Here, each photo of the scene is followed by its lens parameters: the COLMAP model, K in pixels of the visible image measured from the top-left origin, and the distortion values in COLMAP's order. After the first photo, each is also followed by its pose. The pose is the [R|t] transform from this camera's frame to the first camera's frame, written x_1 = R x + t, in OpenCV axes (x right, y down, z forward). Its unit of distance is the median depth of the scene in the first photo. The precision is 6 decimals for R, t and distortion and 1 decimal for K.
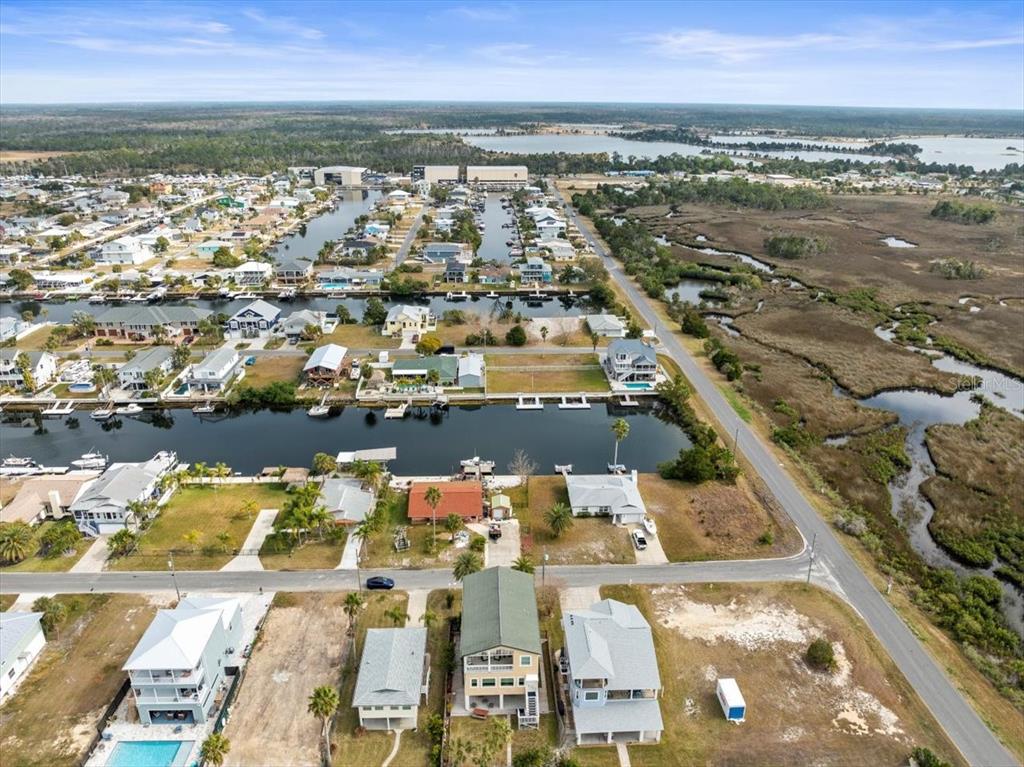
lens RADIAL K [[720.5, 0, 512.5], [0, 720.5, 377.4], [0, 0, 1]] dist [-0.038875, 0.003902]
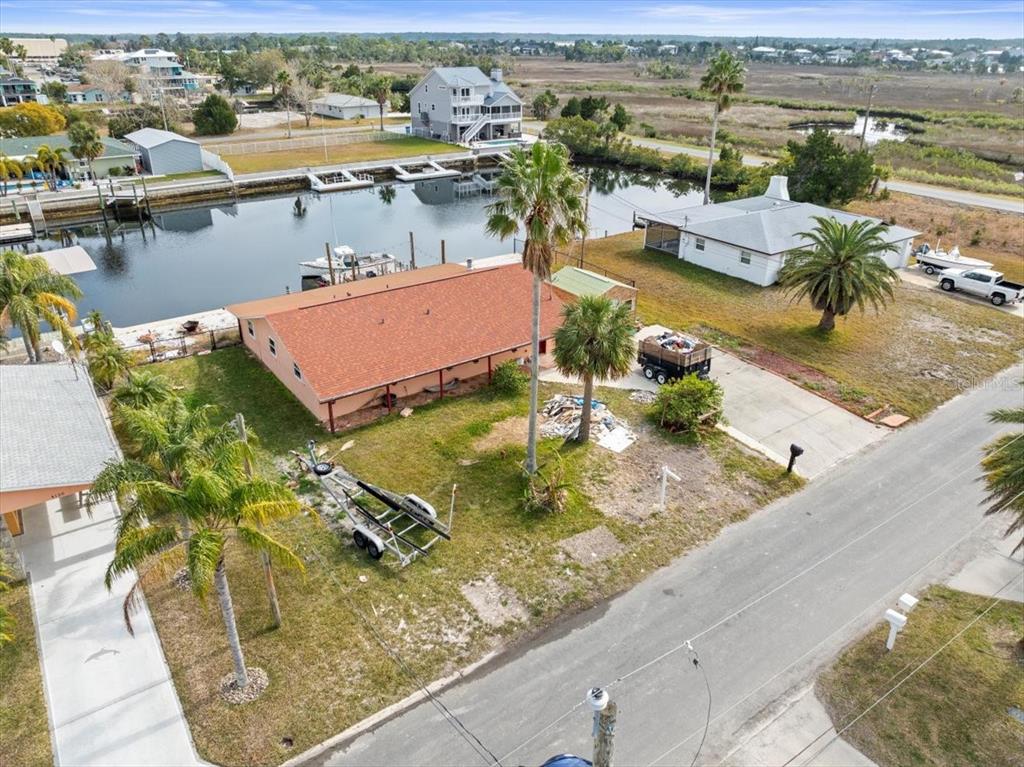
lens RADIAL K [[720.5, 0, 512.5], [0, 720.5, 377.4], [0, 0, 1]] dist [-0.038875, 0.003902]
pose [[0.832298, -0.238337, 0.500476, -0.138582], [0.198706, 0.971126, 0.132020, 0.117270], [-0.517491, -0.010433, 0.855625, 0.544076]]
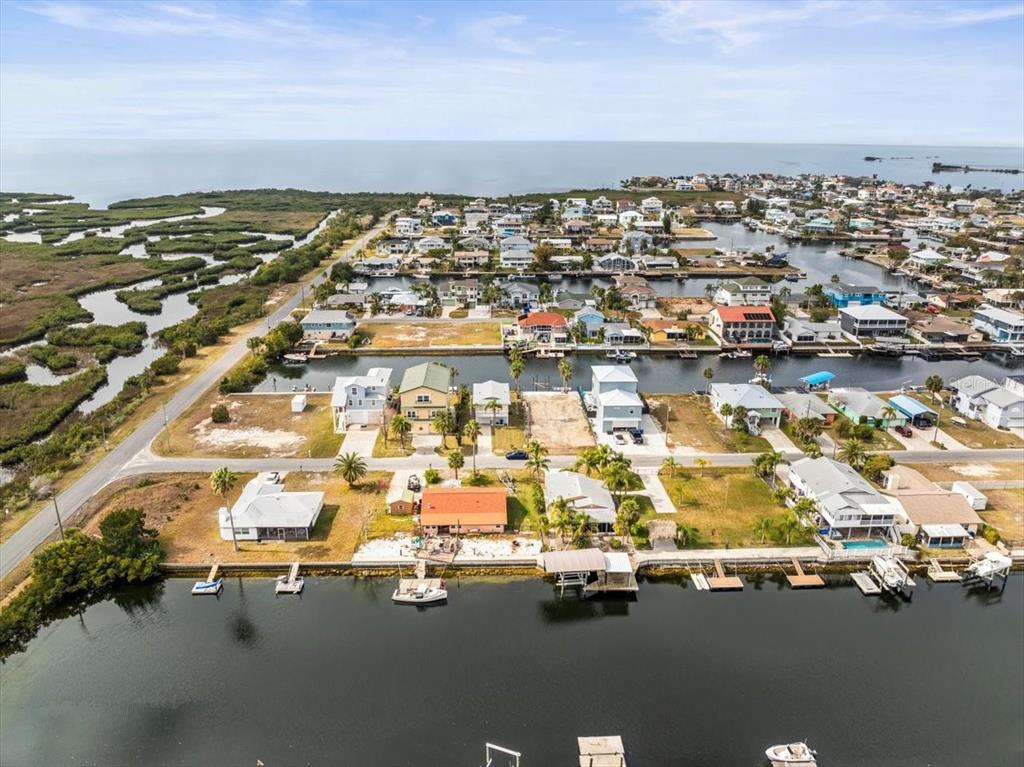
lens RADIAL K [[720.5, 0, 512.5], [0, 720.5, 377.4], [0, 0, 1]] dist [-0.038875, 0.003902]
pose [[-0.999937, -0.011200, -0.001126, -0.105288], [-0.009346, 0.770275, 0.637644, -0.354939], [-0.006274, 0.637614, -0.770330, 1.121164]]
